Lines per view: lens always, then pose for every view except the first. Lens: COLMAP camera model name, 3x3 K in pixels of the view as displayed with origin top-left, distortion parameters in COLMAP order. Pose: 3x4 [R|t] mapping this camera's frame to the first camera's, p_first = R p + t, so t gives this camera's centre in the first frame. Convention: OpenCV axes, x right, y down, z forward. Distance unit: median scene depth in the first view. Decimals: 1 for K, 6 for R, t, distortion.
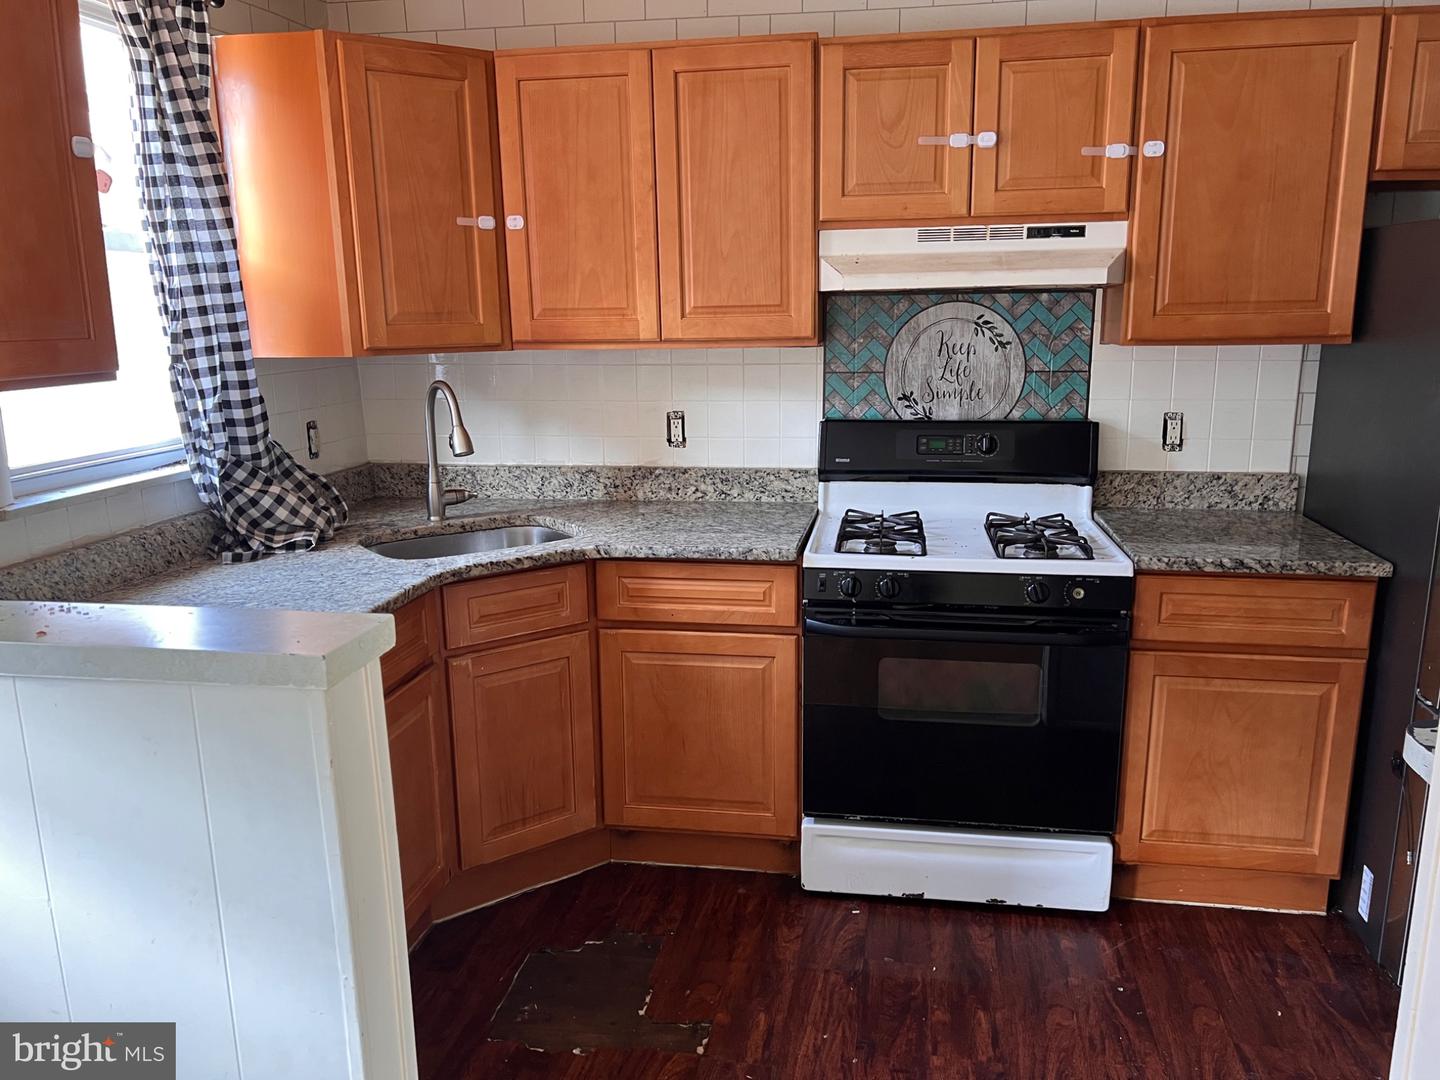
lens RADIAL K [[1078.5, 0, 717.3], [0, 1078.5, 533.0], [0, 0, 1]] dist [0.059152, -0.063400]
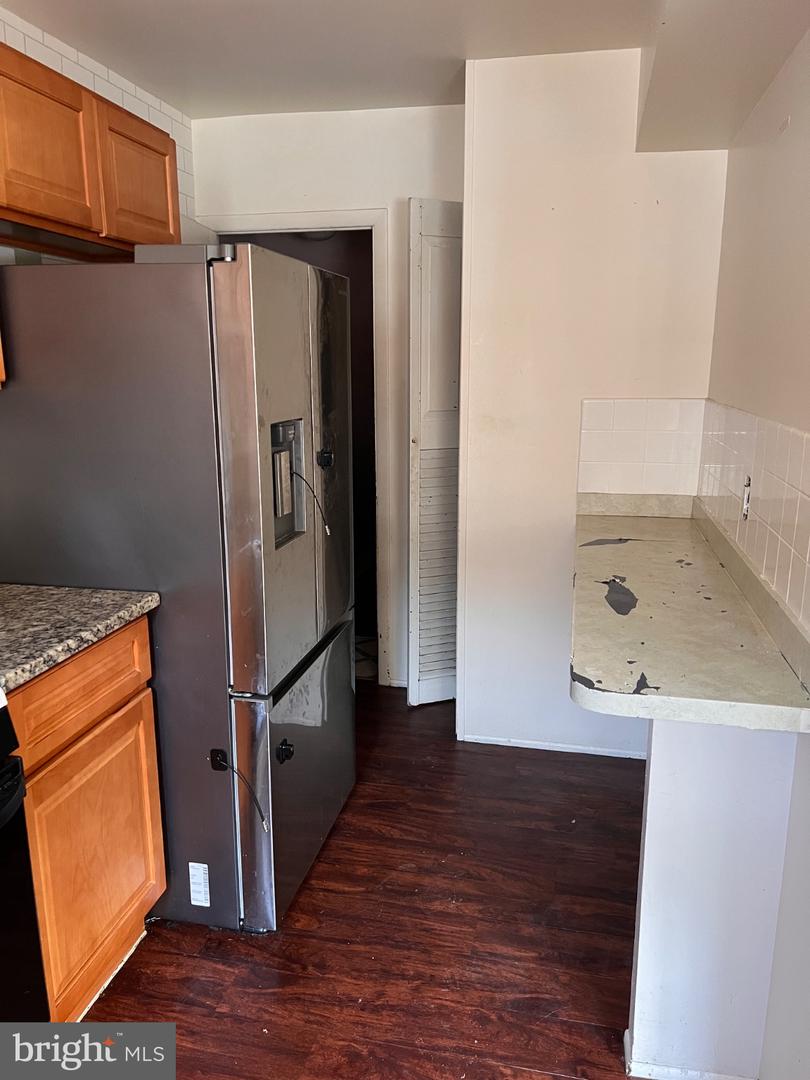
lens RADIAL K [[808.9, 0, 405.7], [0, 808.9, 545.6], [0, 0, 1]] dist [0.059152, -0.063400]
pose [[0.036557, -0.210383, 0.976935, -0.131840], [0.208346, 0.957711, 0.198447, -0.117193], [-0.977372, 0.196285, 0.078843, 0.659531]]
